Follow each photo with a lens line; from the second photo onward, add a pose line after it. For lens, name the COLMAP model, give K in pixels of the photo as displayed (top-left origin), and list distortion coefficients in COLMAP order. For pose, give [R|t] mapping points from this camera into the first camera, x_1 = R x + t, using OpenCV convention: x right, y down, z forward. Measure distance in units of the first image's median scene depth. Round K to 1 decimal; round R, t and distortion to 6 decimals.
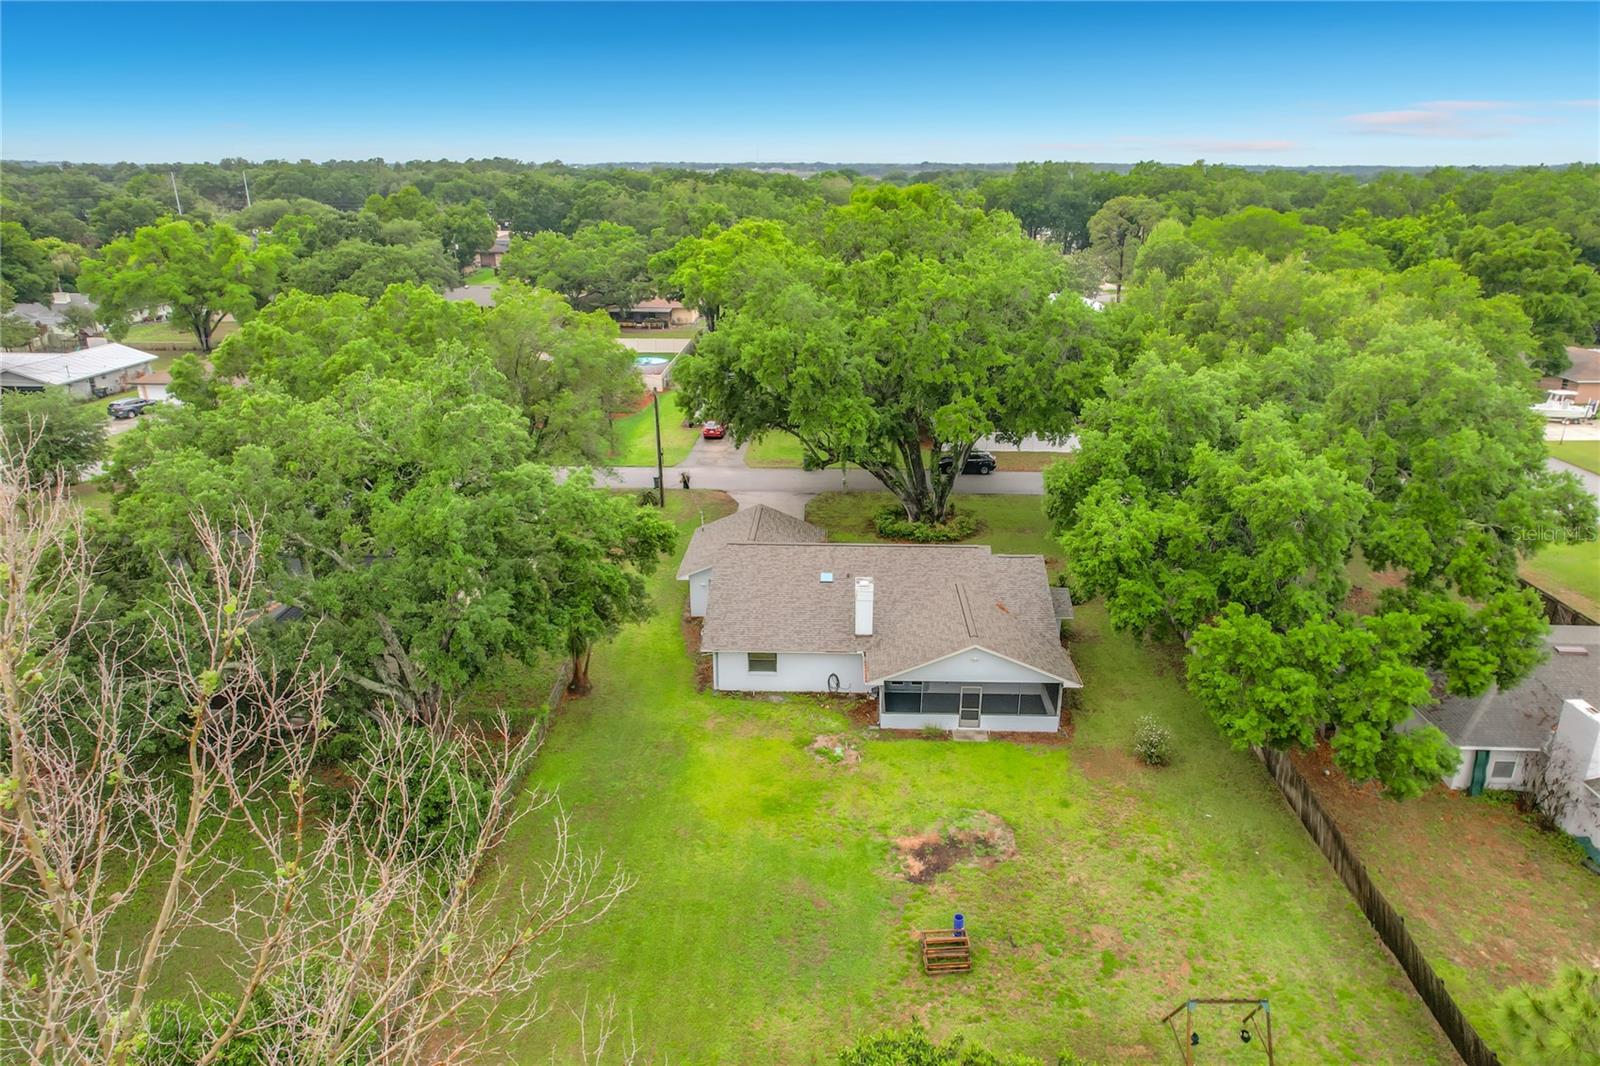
lens RADIAL K [[1008.9, 0, 822.1], [0, 1008.9, 528.6], [0, 0, 1]] dist [-0.074260, 0.068326]
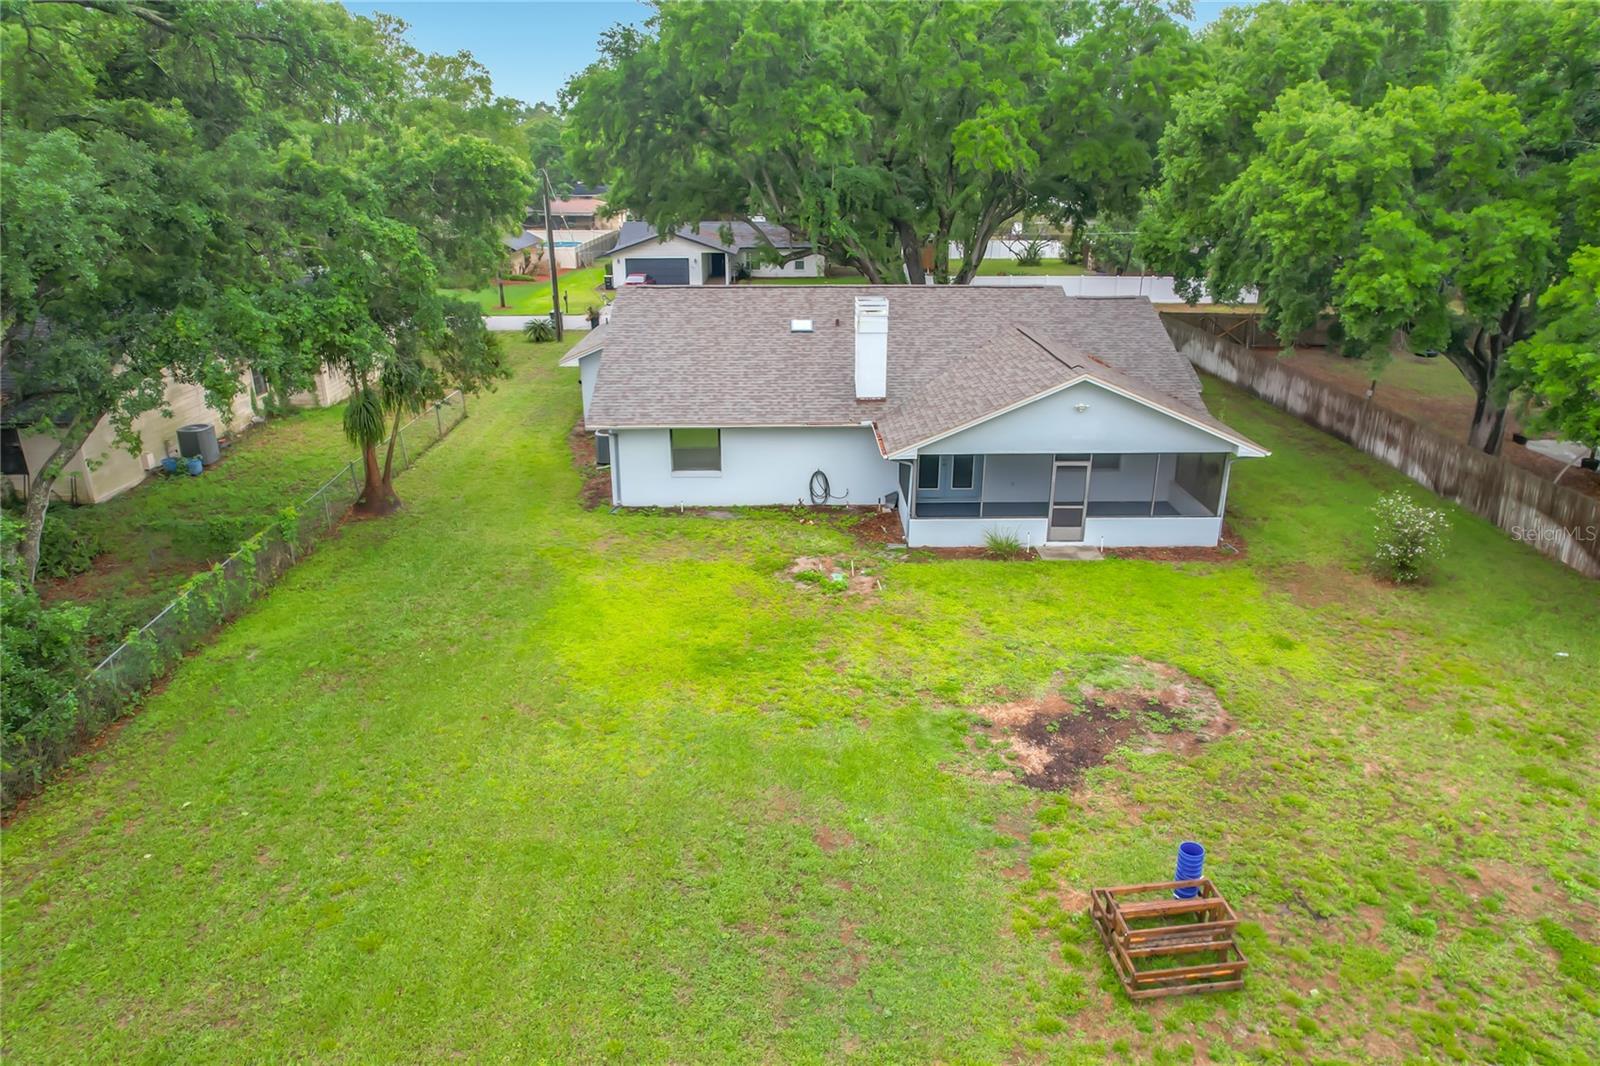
lens RADIAL K [[1018.6, 0, 822.9], [0, 1018.6, 535.6], [0, 0, 1]] dist [-0.080825, 0.067943]
pose [[0.998350, -0.021320, 0.053308, -0.022188], [0.020562, 0.999680, 0.014718, 0.206570], [-0.053605, -0.013598, 0.998470, 0.494200]]
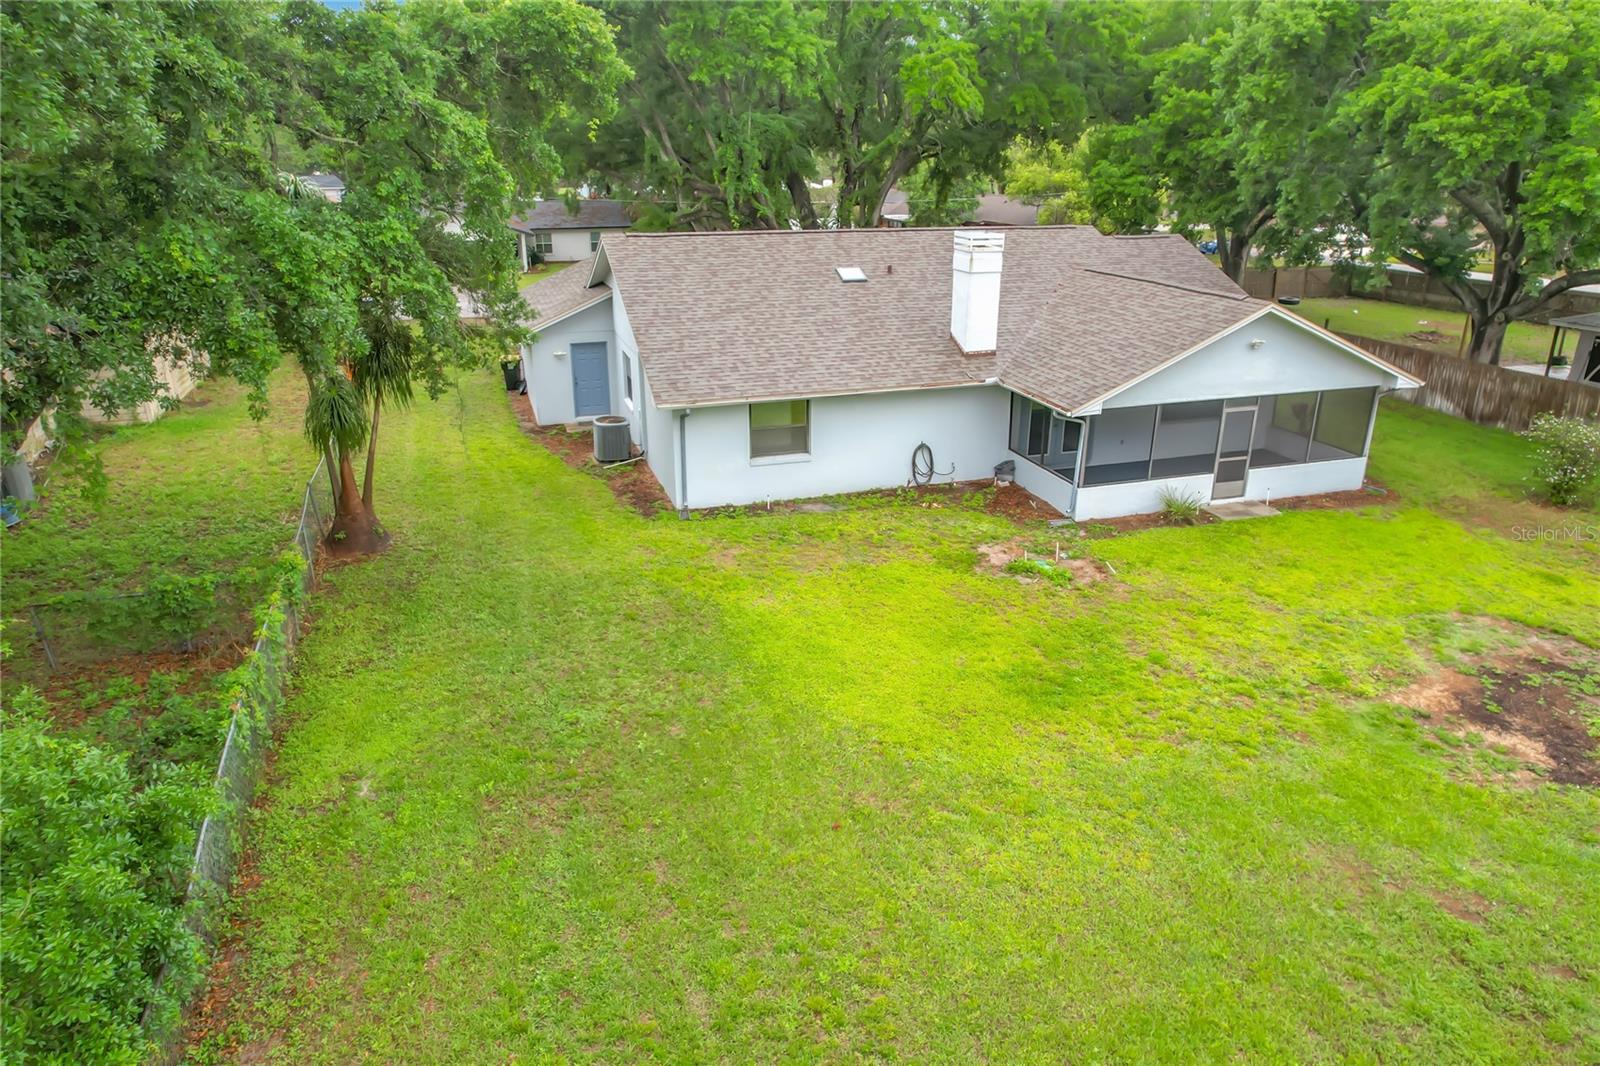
lens RADIAL K [[1018.6, 0, 822.9], [0, 1018.6, 535.6], [0, 0, 1]] dist [-0.080825, 0.067943]
pose [[0.938771, -0.123481, 0.321655, -0.233060], [0.117711, 0.992343, 0.037406, 0.195795], [-0.323811, 0.002747, 0.946118, 0.666165]]
